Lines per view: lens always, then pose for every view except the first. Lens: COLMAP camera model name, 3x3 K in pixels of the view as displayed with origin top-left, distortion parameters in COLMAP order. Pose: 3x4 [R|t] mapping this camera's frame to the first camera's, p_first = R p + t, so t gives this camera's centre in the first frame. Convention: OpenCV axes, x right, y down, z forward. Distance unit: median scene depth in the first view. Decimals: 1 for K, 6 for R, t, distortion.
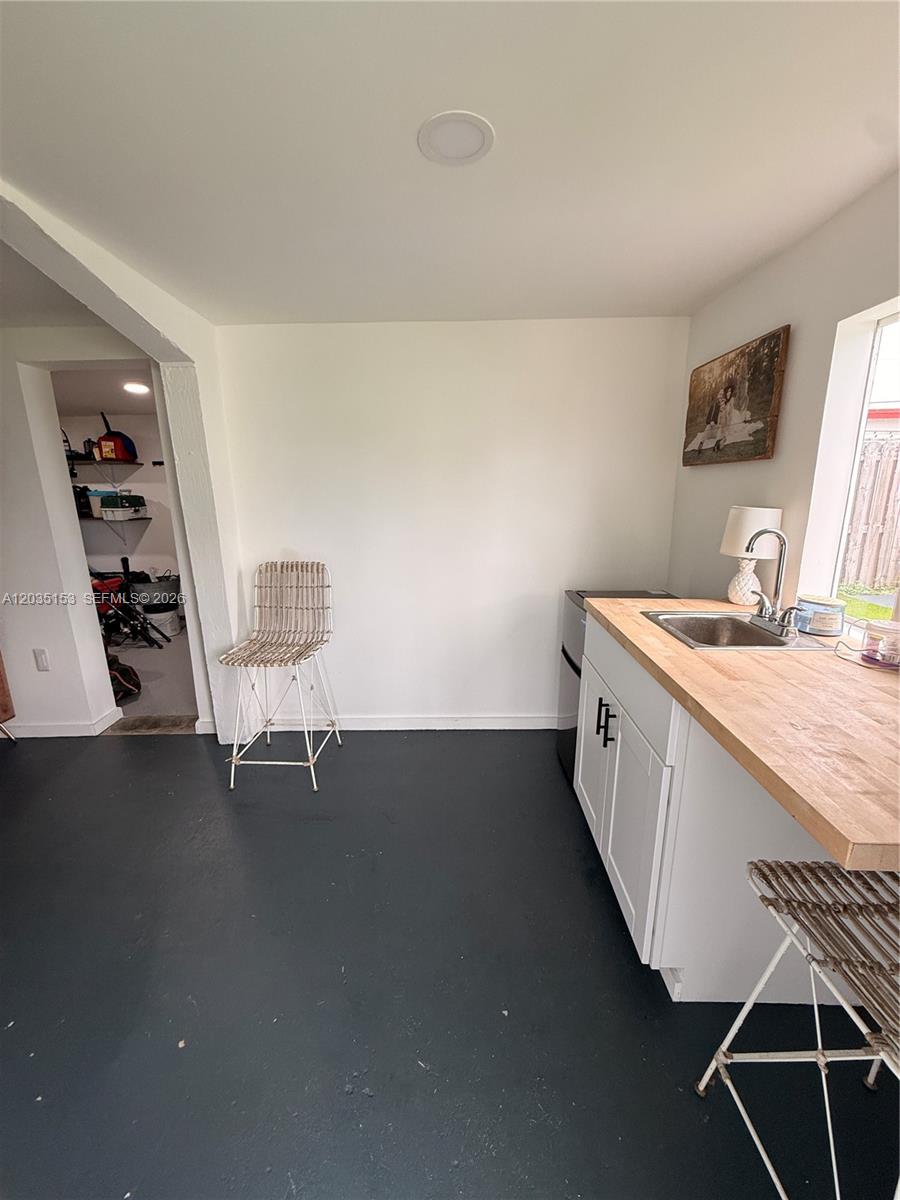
lens RADIAL K [[484.3, 0, 452.5], [0, 484.3, 600.1], [0, 0, 1]] dist [0.003612, 0.000259]
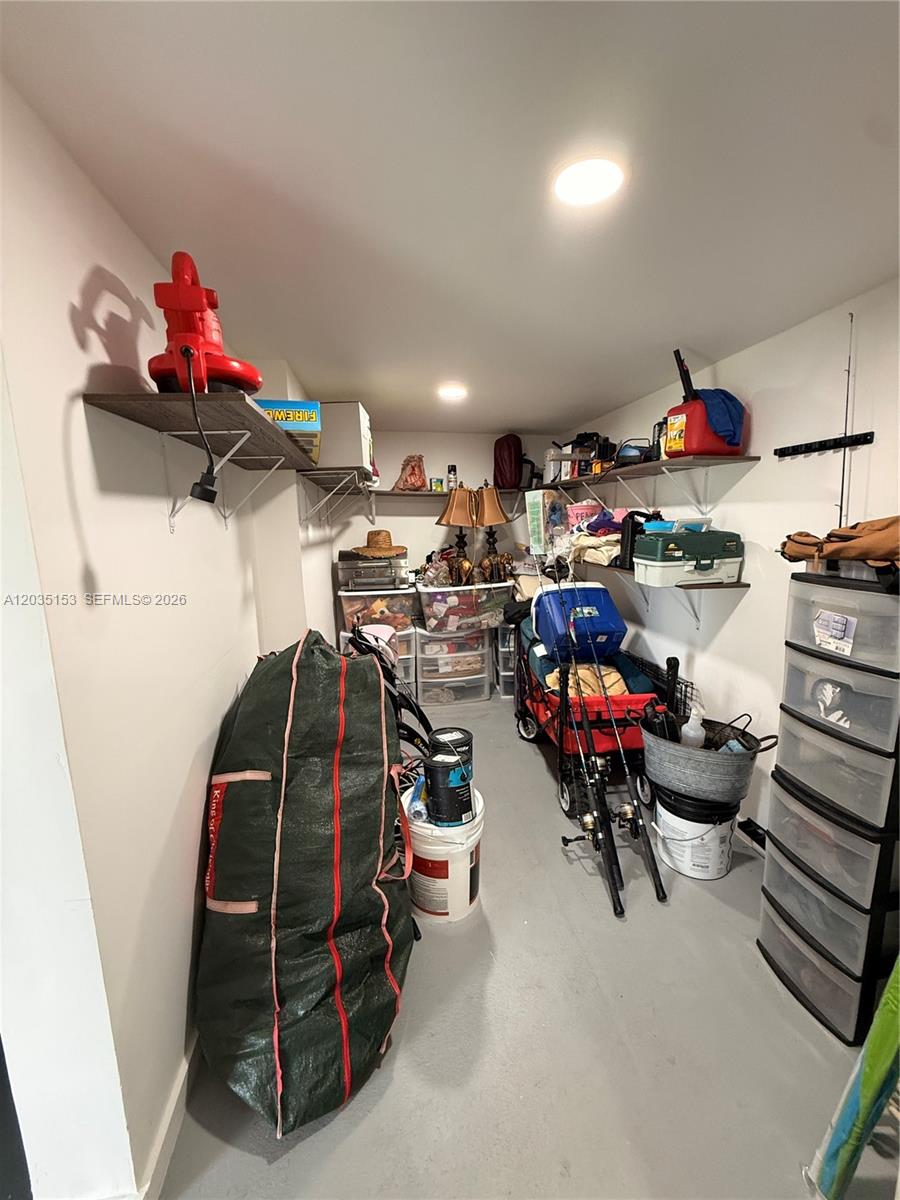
lens RADIAL K [[484.3, 0, 447.5], [0, 484.3, 596.7], [0, 0, 1]] dist [0.003612, 0.000259]
pose [[0.164776, 0.168643, -0.971807, -0.265335], [-0.195440, 0.971321, 0.135420, -0.174223], [0.966774, 0.167616, 0.193010, 0.705745]]
